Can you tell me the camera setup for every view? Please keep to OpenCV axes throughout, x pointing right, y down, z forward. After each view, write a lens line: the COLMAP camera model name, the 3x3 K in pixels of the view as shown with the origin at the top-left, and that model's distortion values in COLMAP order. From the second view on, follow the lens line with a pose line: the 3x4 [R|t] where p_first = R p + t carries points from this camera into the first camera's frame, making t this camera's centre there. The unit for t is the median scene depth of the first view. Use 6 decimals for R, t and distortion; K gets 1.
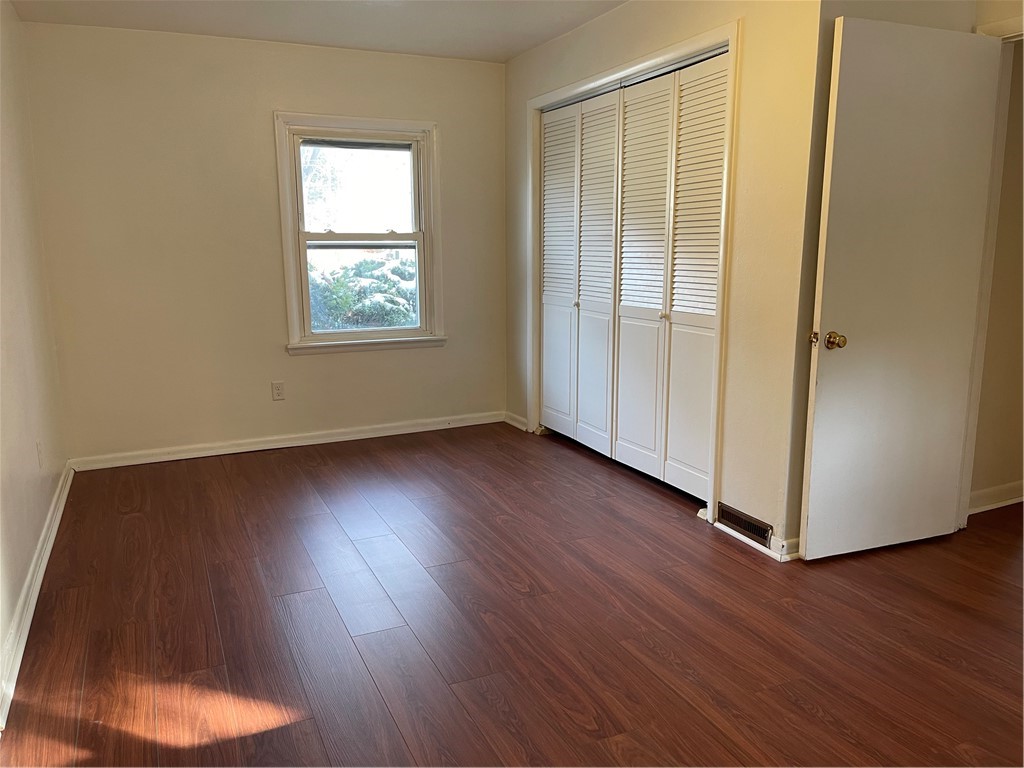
lens RADIAL K [[773.6, 0, 504.4], [0, 773.6, 391.6], [0, 0, 1]] dist [0.067757, -0.084517]
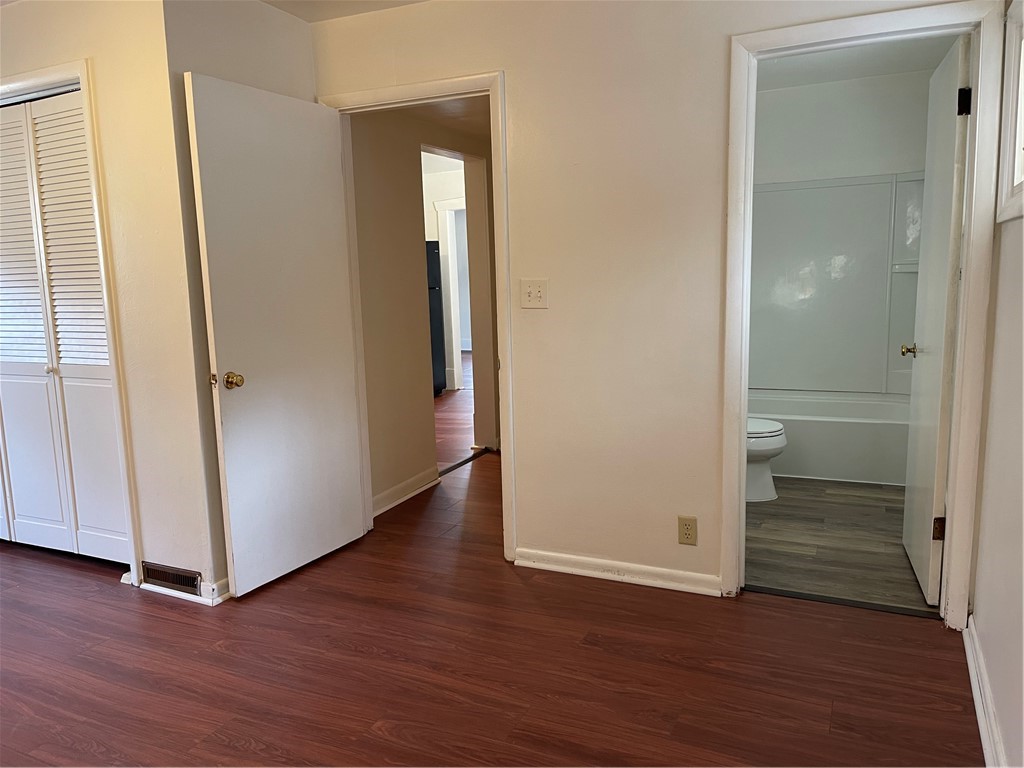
lens RADIAL K [[773.6, 0, 508.3], [0, 773.6, 390.6], [0, 0, 1]] dist [0.067757, -0.084517]
pose [[0.766593, -0.110833, 0.632496, 0.042764], [0.142150, 0.989844, 0.001164, -0.000765], [-0.626202, 0.089017, 0.774563, -0.027990]]
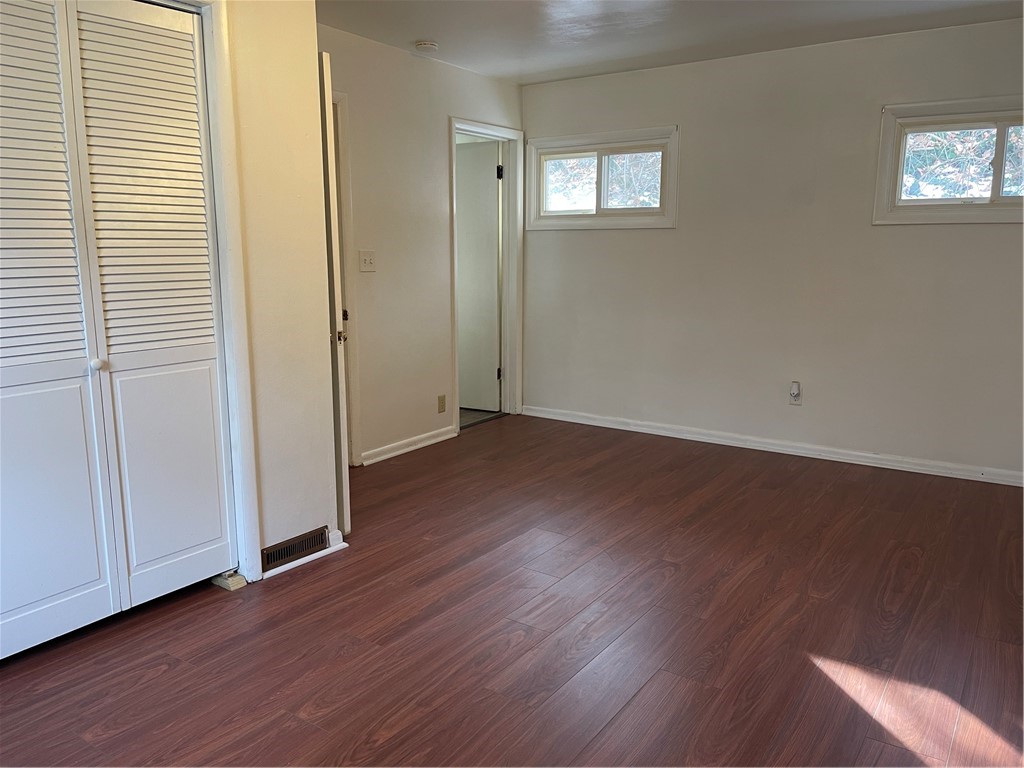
lens RADIAL K [[773.6, 0, 509.6], [0, 773.6, 384.7], [0, 0, 1]] dist [0.067757, -0.084517]
pose [[-0.513659, -0.145718, 0.845530, -0.620769], [0.165713, 0.950068, 0.264404, -0.234932], [-0.841840, 0.275928, -0.463864, 1.213644]]
